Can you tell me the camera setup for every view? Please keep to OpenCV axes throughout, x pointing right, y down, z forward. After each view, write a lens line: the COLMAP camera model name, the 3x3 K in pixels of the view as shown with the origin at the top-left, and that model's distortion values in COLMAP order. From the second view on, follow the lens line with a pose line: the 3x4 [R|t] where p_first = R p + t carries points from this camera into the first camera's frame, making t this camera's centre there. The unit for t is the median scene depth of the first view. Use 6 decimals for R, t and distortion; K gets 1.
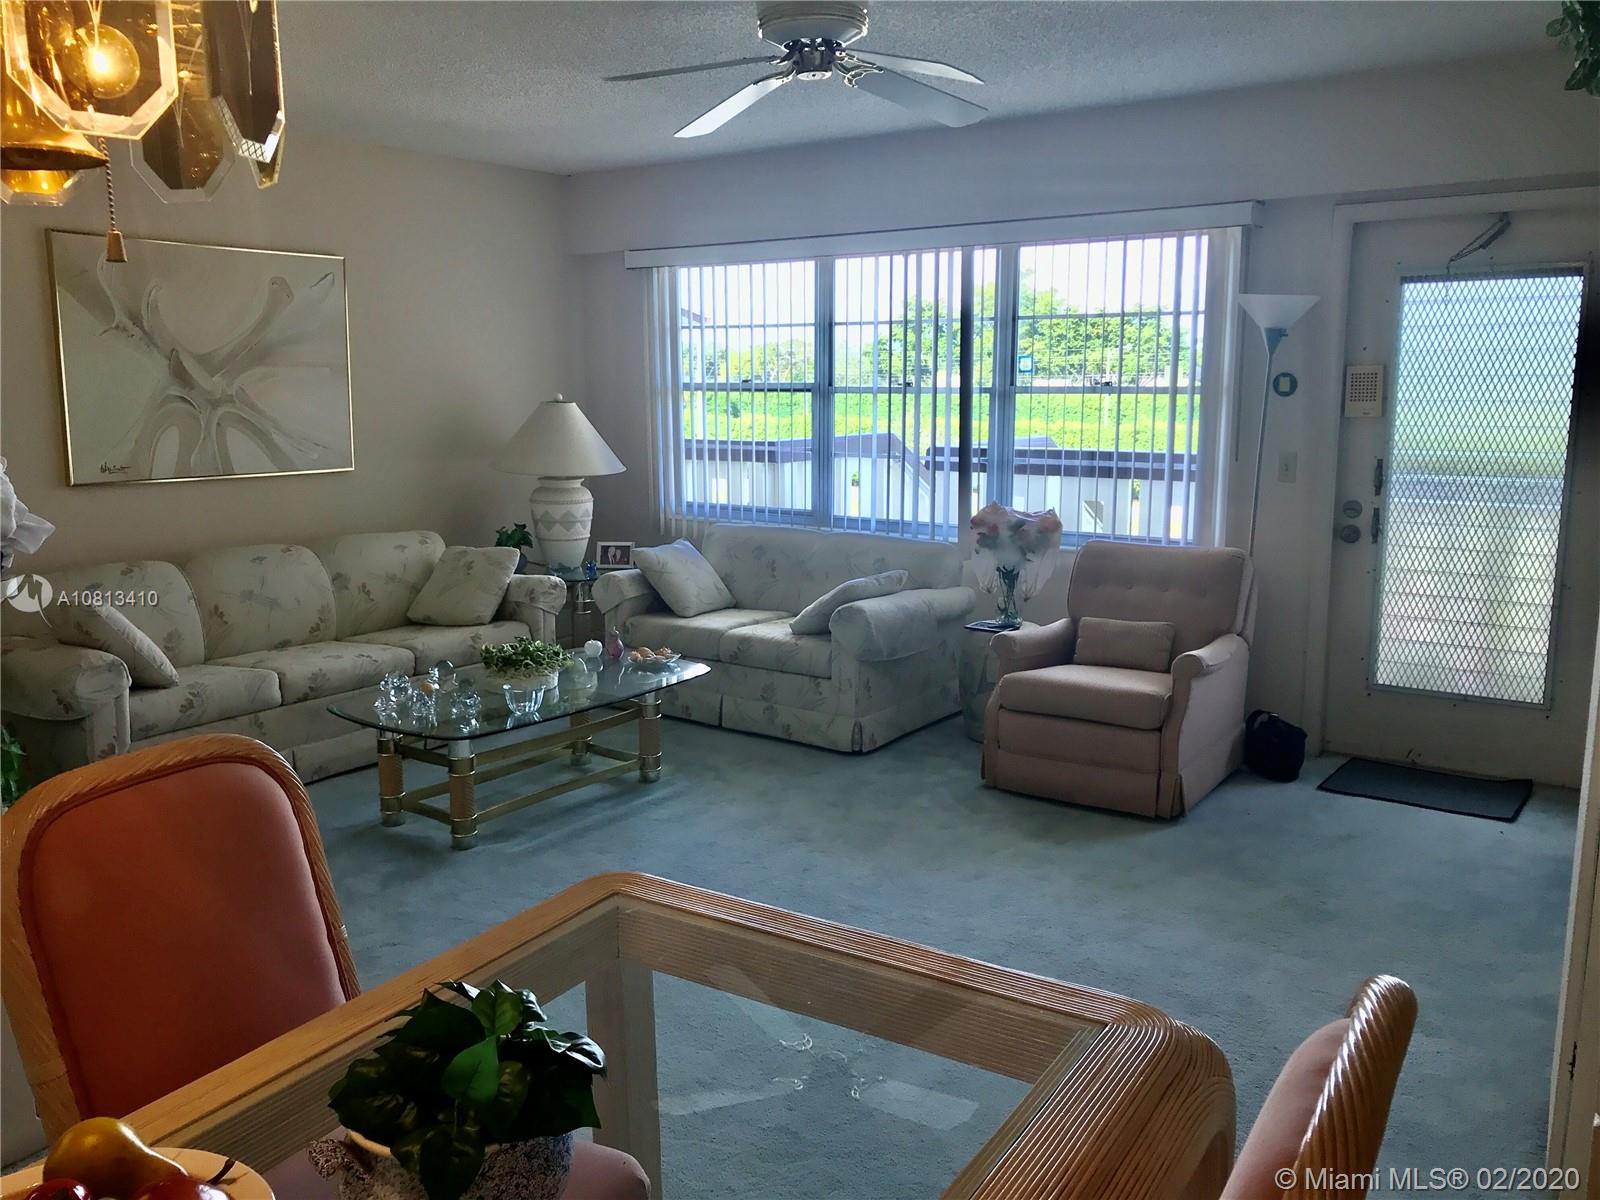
lens RADIAL K [[1309.3, 0, 800.0], [0, 1309.3, 600.0], [0, 0, 1]] dist [0.022777, -0.019998]
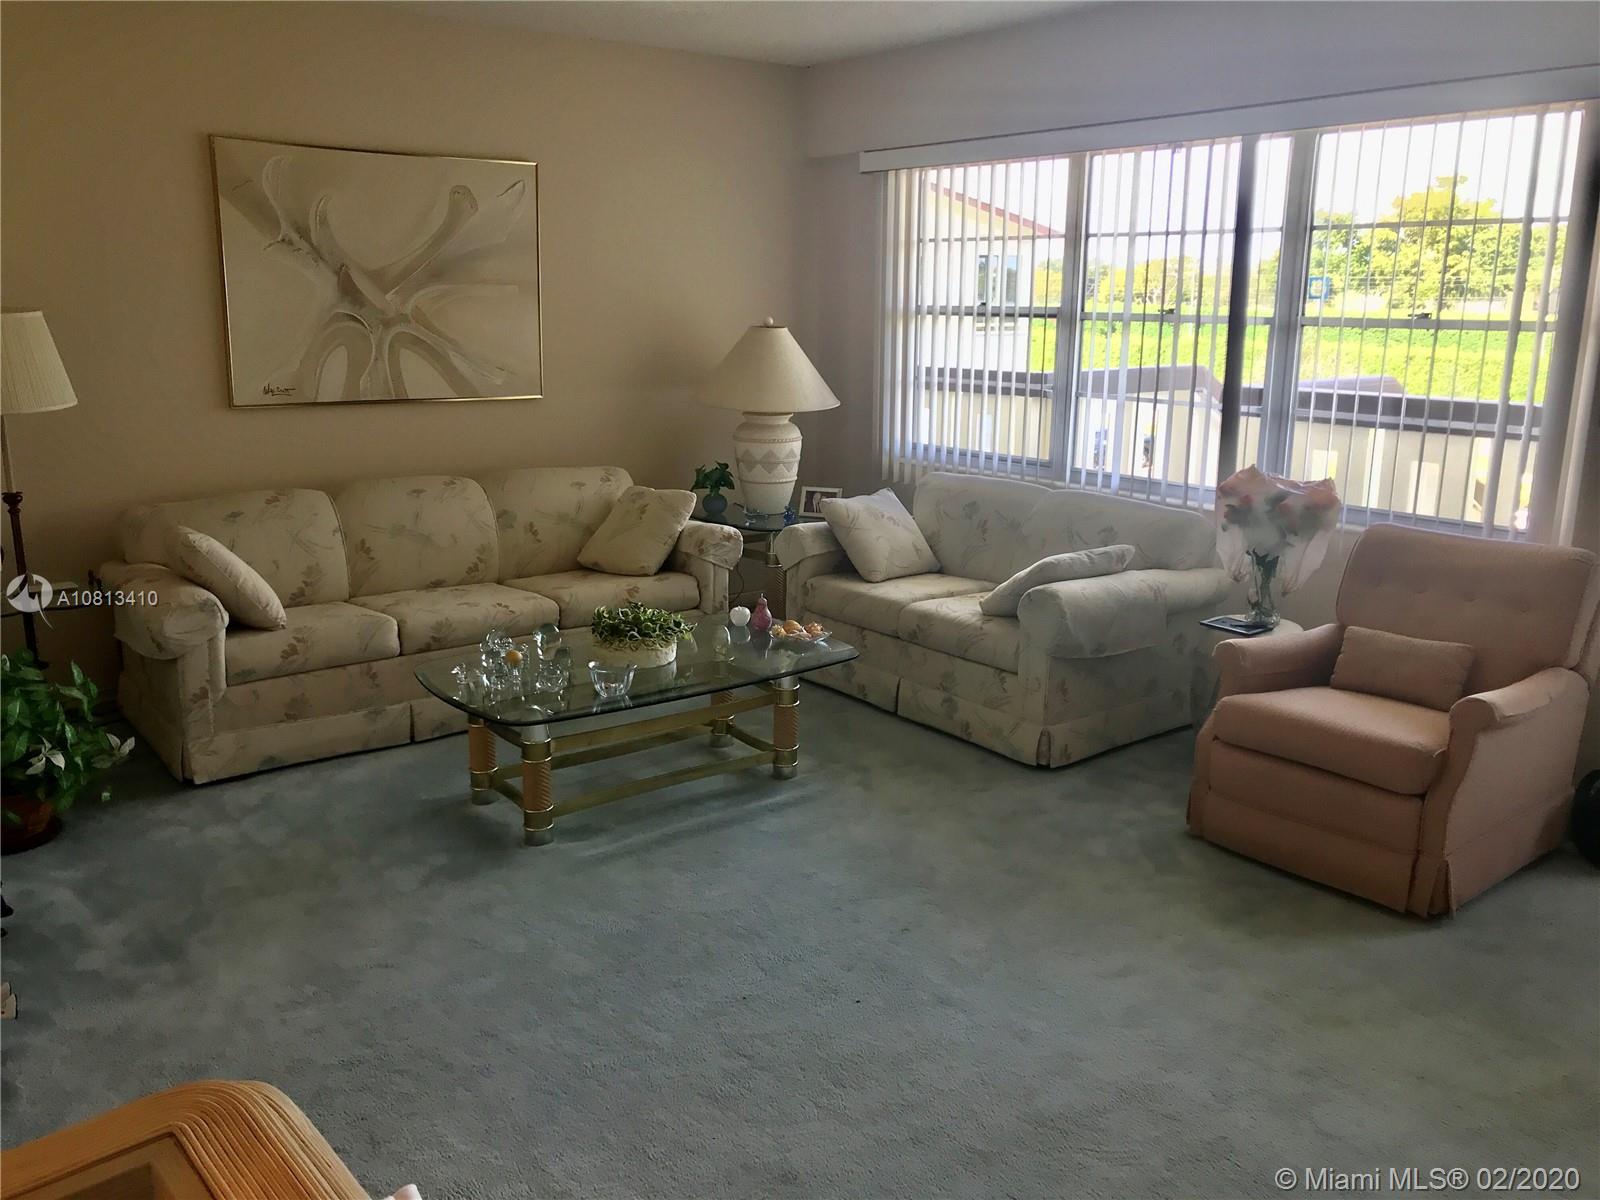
lens RADIAL K [[1309.3, 0, 800.0], [0, 1309.3, 600.0], [0, 0, 1]] dist [0.022777, -0.019998]
pose [[0.960450, 0.073527, -0.268570, 0.108029], [-0.057492, 0.996089, 0.067100, -0.032840], [0.272454, -0.049005, 0.960920, 0.172019]]
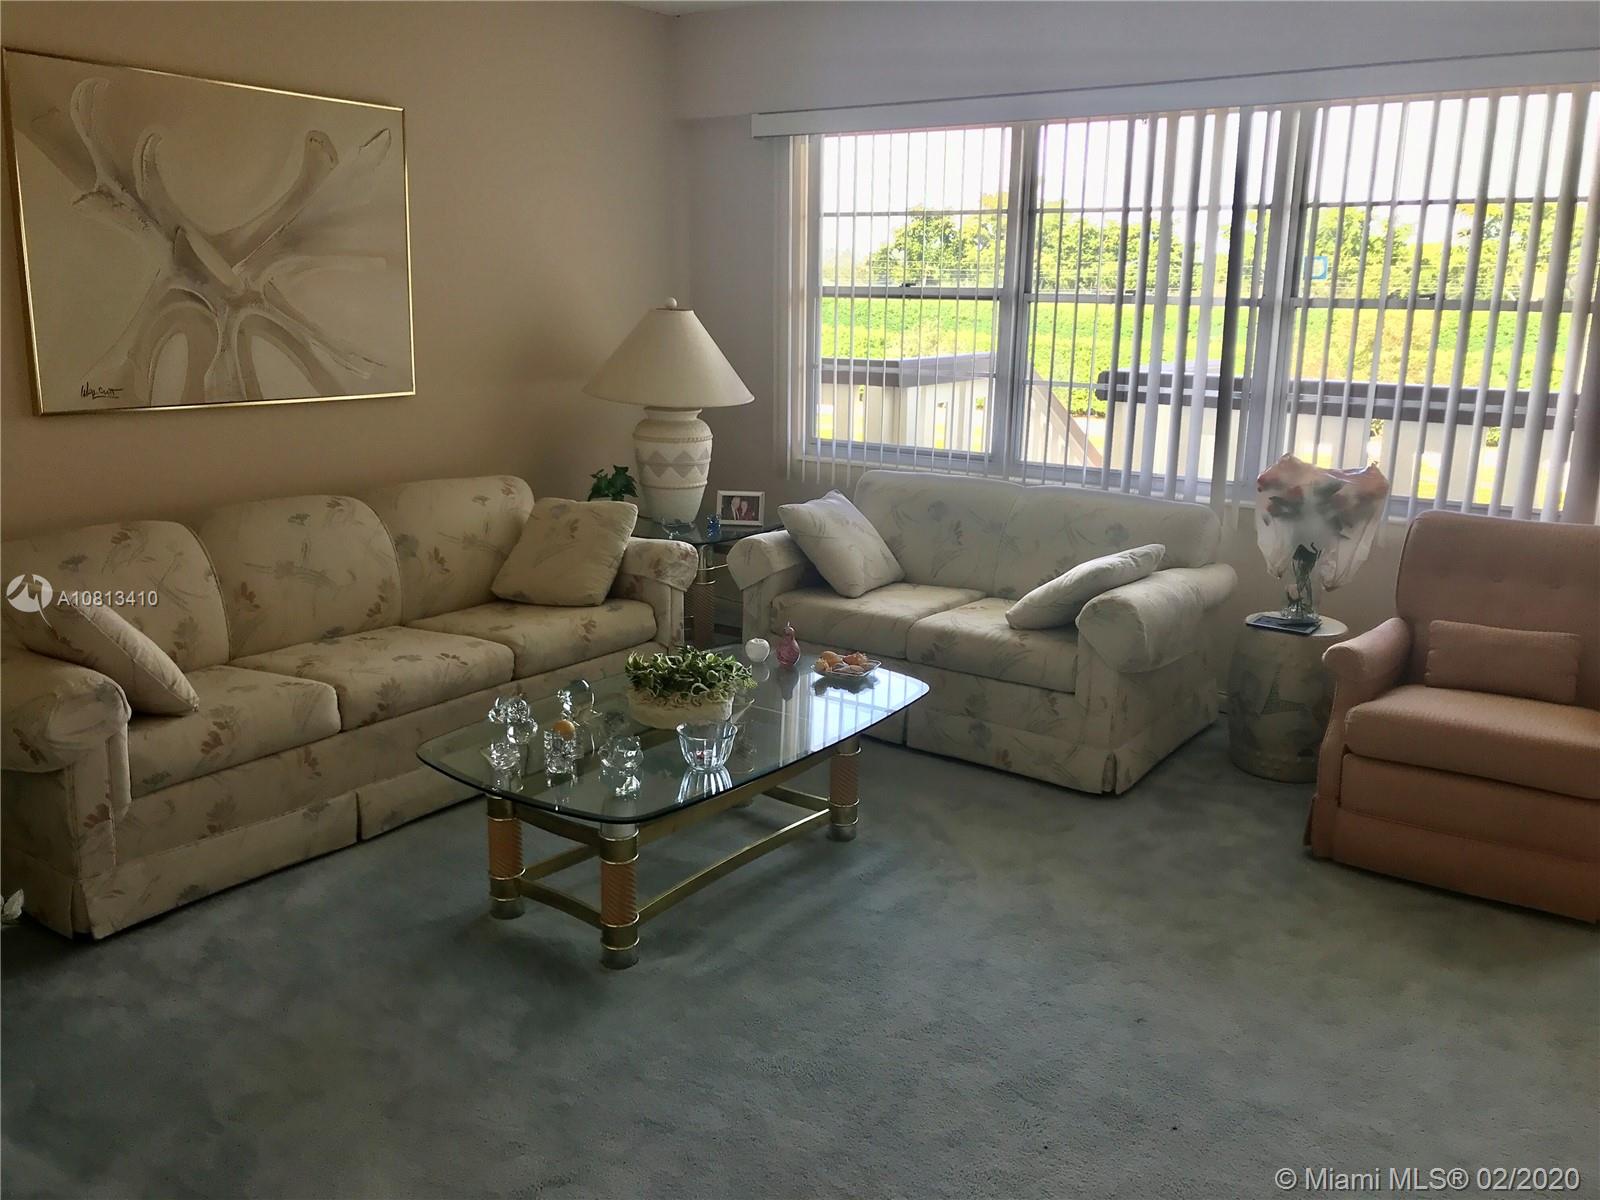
lens RADIAL K [[1311.3, 0, 800.0], [0, 1311.3, 600.0], [0, 0, 1]] dist [0.020359, 0.003264]
pose [[0.999854, 0.016123, 0.005581, -0.134443], [-0.016452, 0.997755, 0.064924, -0.037734], [-0.004521, -0.065007, 0.997875, 0.258780]]
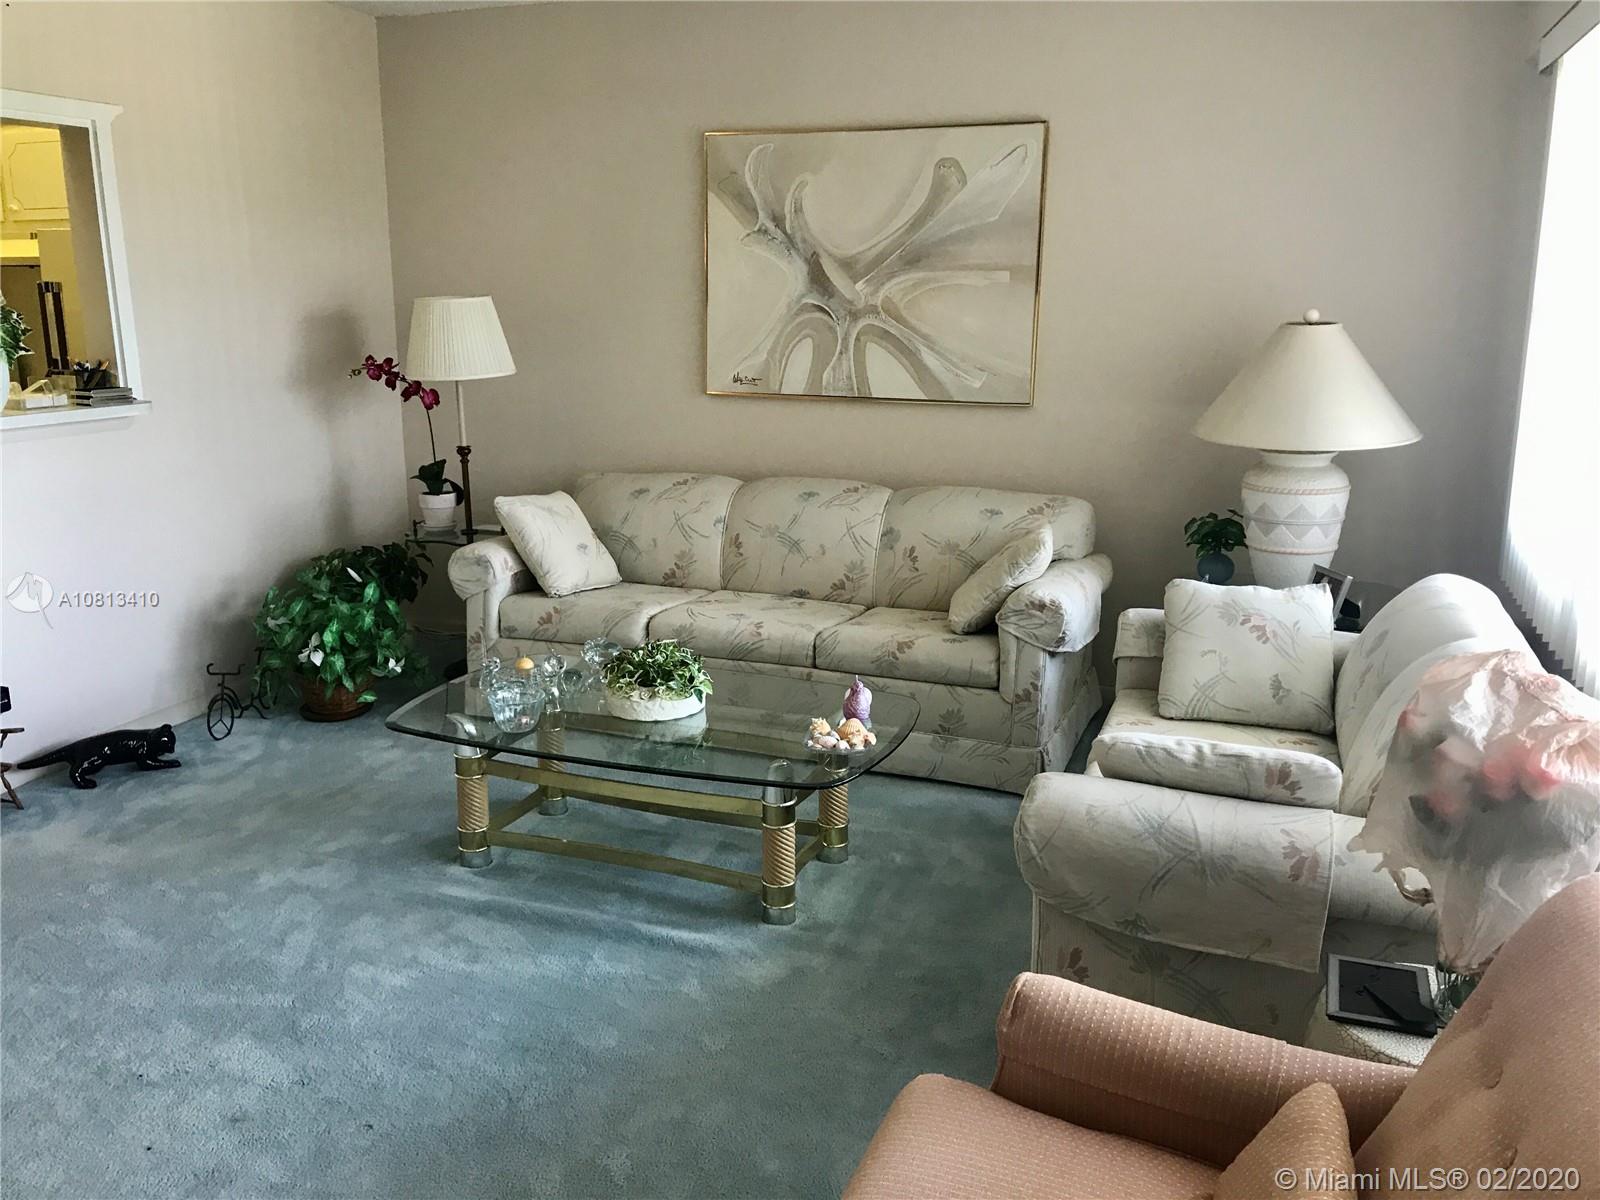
lens RADIAL K [[1283.4, 0, 800.0], [0, 1283.4, 600.0], [0, 0, 1]] dist [0.079494, -0.002051]
pose [[0.265269, 0.222270, -0.938205, 0.408705], [-0.166204, 0.969041, 0.182583, -0.118646], [0.949741, 0.107500, 0.293998, 0.751111]]
